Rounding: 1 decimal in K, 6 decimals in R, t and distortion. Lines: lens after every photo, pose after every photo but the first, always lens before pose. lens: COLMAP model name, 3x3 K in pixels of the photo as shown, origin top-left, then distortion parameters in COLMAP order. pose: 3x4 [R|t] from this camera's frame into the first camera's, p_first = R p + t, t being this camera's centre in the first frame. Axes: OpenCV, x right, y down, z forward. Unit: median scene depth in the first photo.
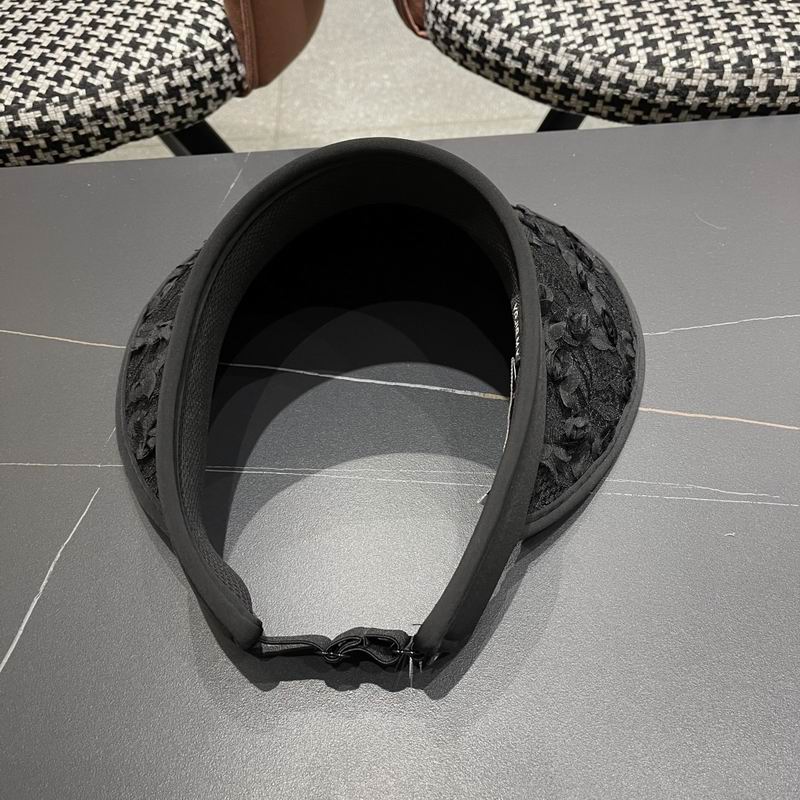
lens RADIAL K [[847.9, 0, 400.2], [0, 847.9, 410.9], [0, 0, 1]] dist [0.015361, 0.000000]
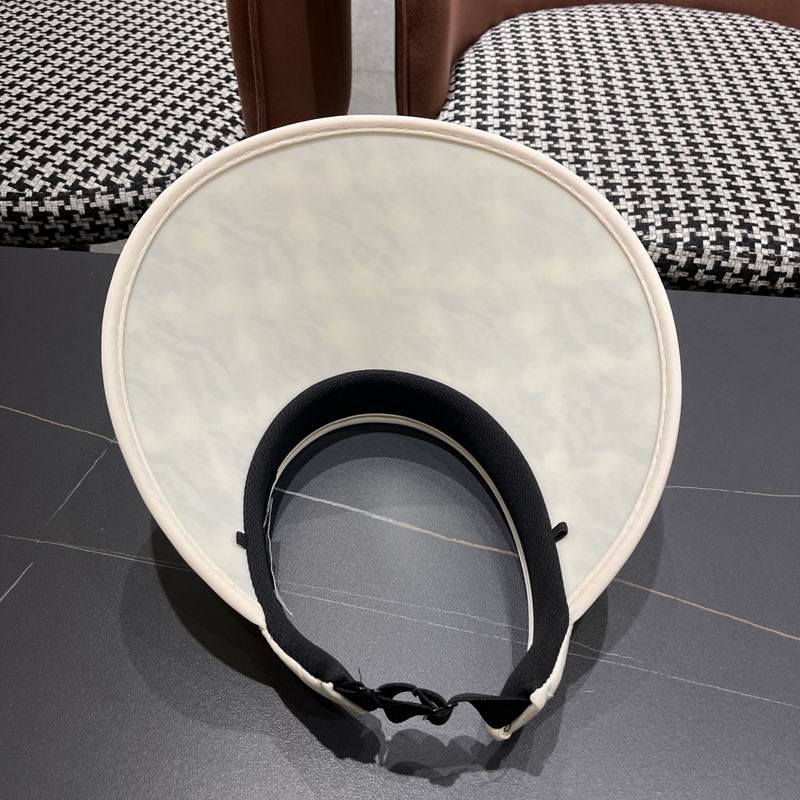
lens RADIAL K [[847.9, 0, 399.7], [0, 847.9, 389.5], [0, 0, 1]] dist [0.015361, 0.000000]
pose [[0.990541, 0.133475, -0.031818, 0.079291], [-0.135992, 0.985844, -0.098074, -0.057508], [0.018277, 0.101473, 0.994670, -0.072581]]
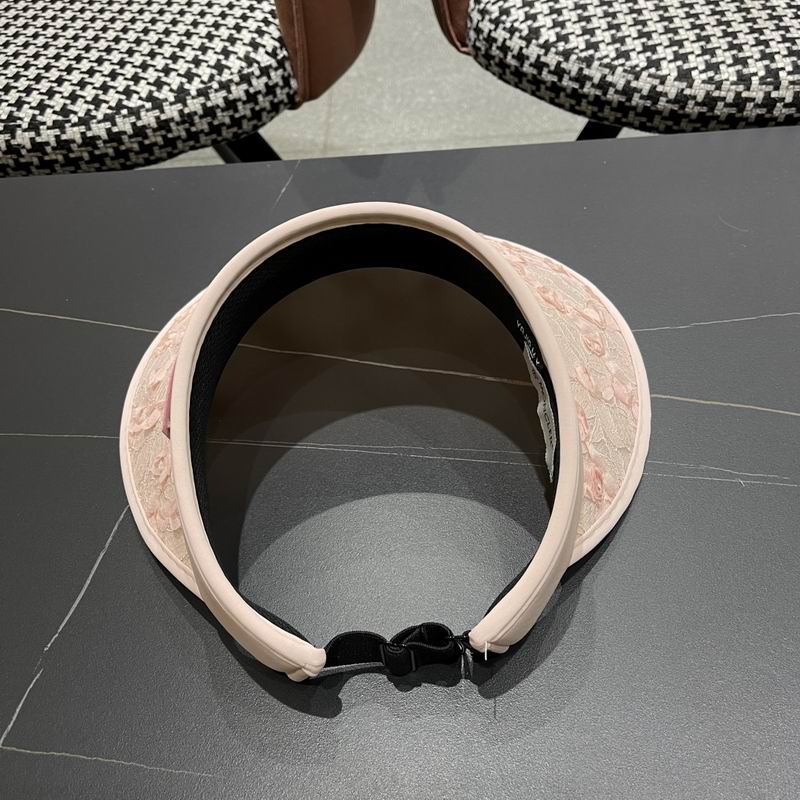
lens RADIAL K [[847.9, 0, 395.0], [0, 847.9, 407.2], [0, 0, 1]] dist [0.015361, 0.000000]
pose [[0.998276, 0.017758, -0.055937, 0.007882], [-0.018974, 0.999593, -0.021288, 0.027426], [0.055536, 0.022312, 0.998207, -0.055529]]
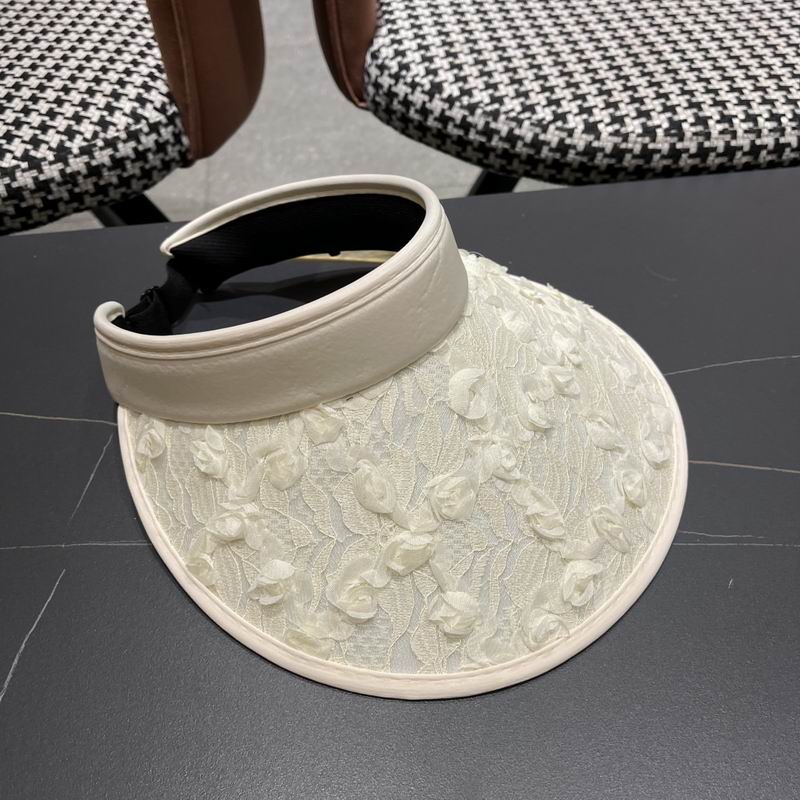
lens RADIAL K [[847.9, 0, 398.7], [0, 847.9, 396.7], [0, 0, 1]] dist [0.015361, 0.000000]
pose [[0.995047, -0.041887, 0.090154, -0.042652], [0.050171, 0.994525, -0.091670, 0.003467], [-0.085821, 0.095739, 0.991700, 0.013814]]
